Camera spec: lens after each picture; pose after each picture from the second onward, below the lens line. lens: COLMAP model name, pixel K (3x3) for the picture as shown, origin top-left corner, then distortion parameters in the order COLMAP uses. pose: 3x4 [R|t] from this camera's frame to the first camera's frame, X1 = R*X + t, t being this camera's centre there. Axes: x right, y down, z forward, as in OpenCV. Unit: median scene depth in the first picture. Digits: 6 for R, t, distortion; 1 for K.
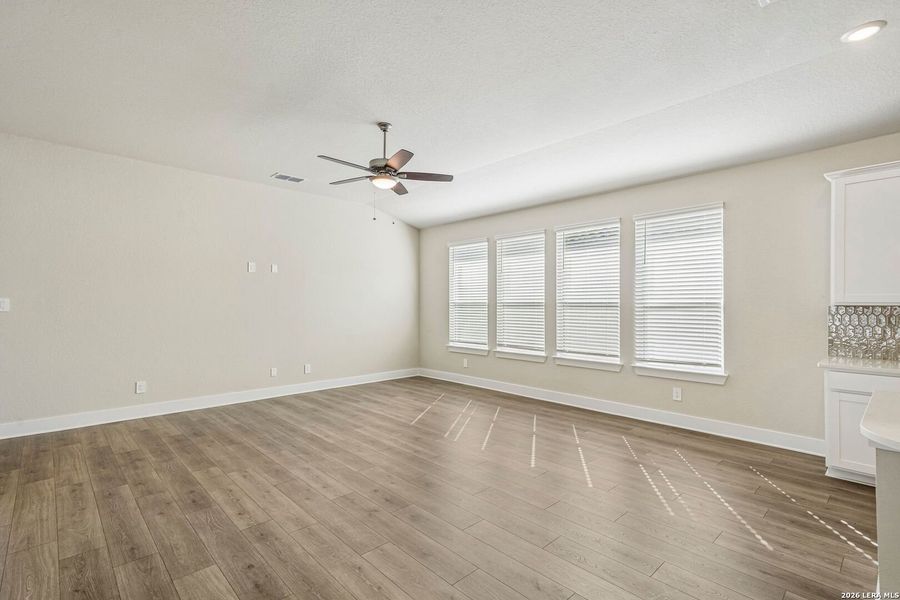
lens RADIAL K [[419.0, 0, 451.6], [0, 419.0, 307.7], [0, 0, 1]] dist [0.021307, 0.000739]
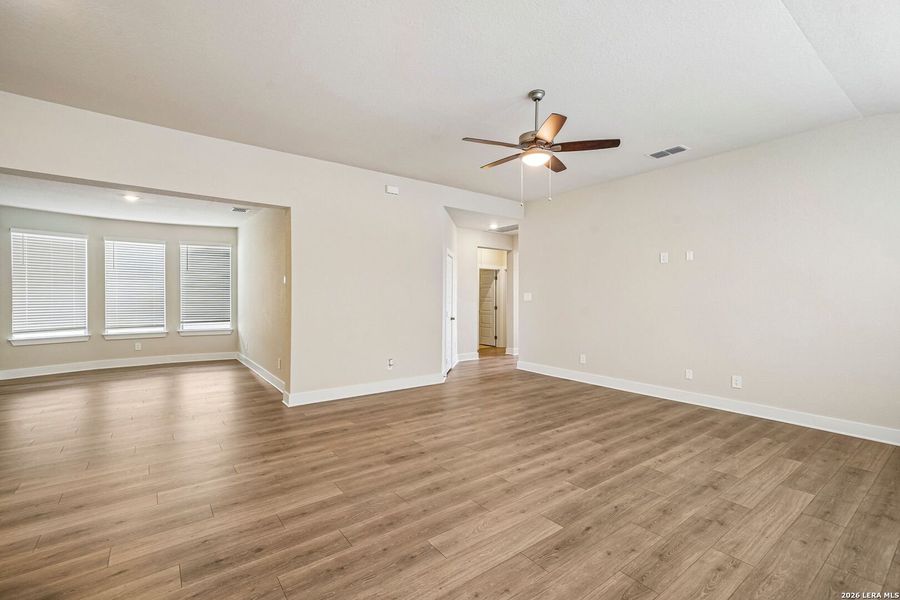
lens RADIAL K [[395.7, 0, 445.9], [0, 395.7, 303.9], [0, 0, 1]] dist [0.014955, 0.000543]
pose [[-0.117560, 0.013882, -0.992969, 0.685071], [-0.010410, 0.999830, 0.015210, -0.000625], [0.993011, 0.012125, -0.117396, 0.895558]]
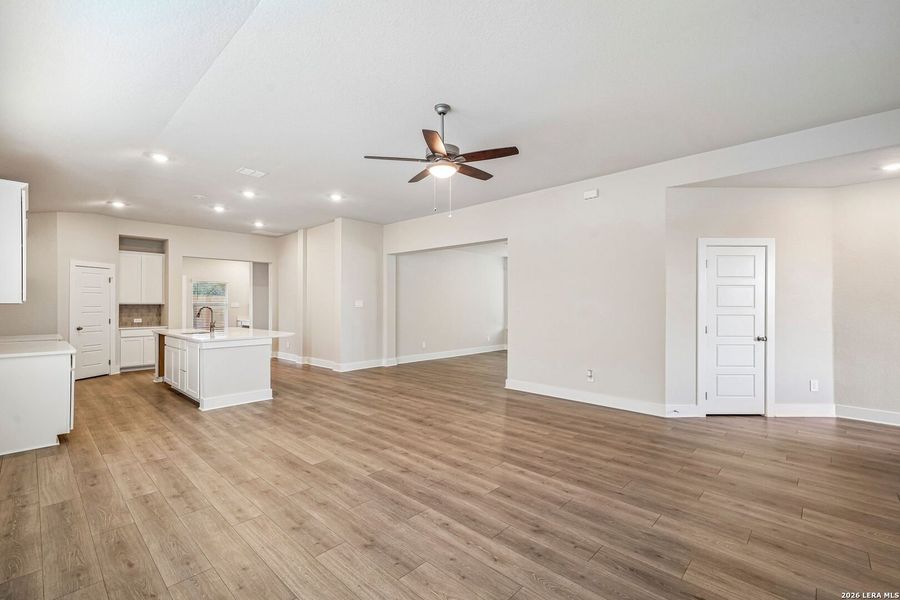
lens RADIAL K [[389.6, 0, 454.3], [0, 389.6, 301.7], [0, 0, 1]] dist [0.021097, 0.000218]
pose [[-0.997994, -0.003913, -0.063190, -0.130830], [-0.003867, 0.999992, -0.000843, -0.009132], [0.063193, -0.000597, -0.998001, 1.818612]]
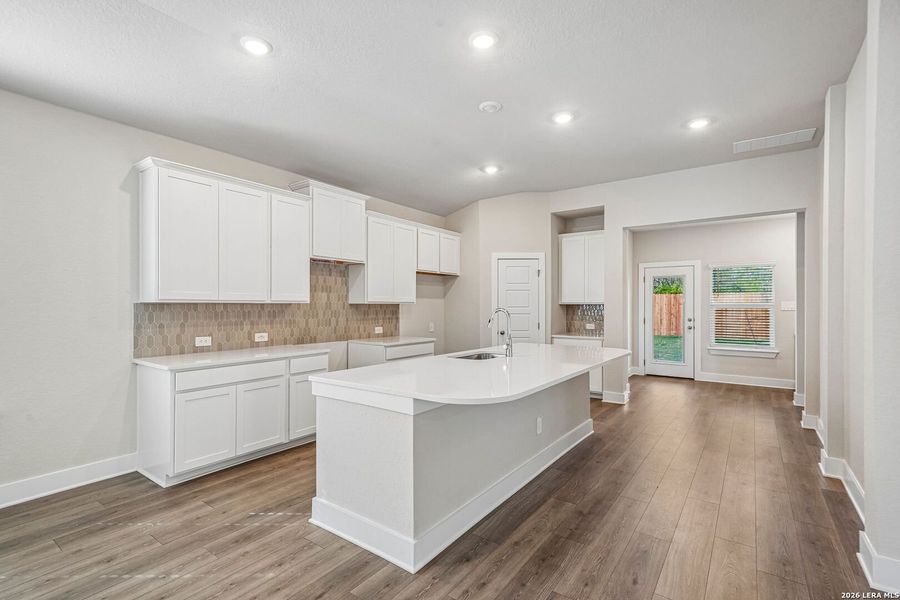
lens RADIAL K [[420.8, 0, 448.4], [0, 420.8, 301.9], [0, 0, 1]] dist [0.015403, 0.000242]
pose [[-0.178899, -0.000683, 0.983867, -0.110562], [0.004082, 0.999991, 0.001436, -0.005006], [-0.983859, 0.004273, -0.178894, 0.468828]]
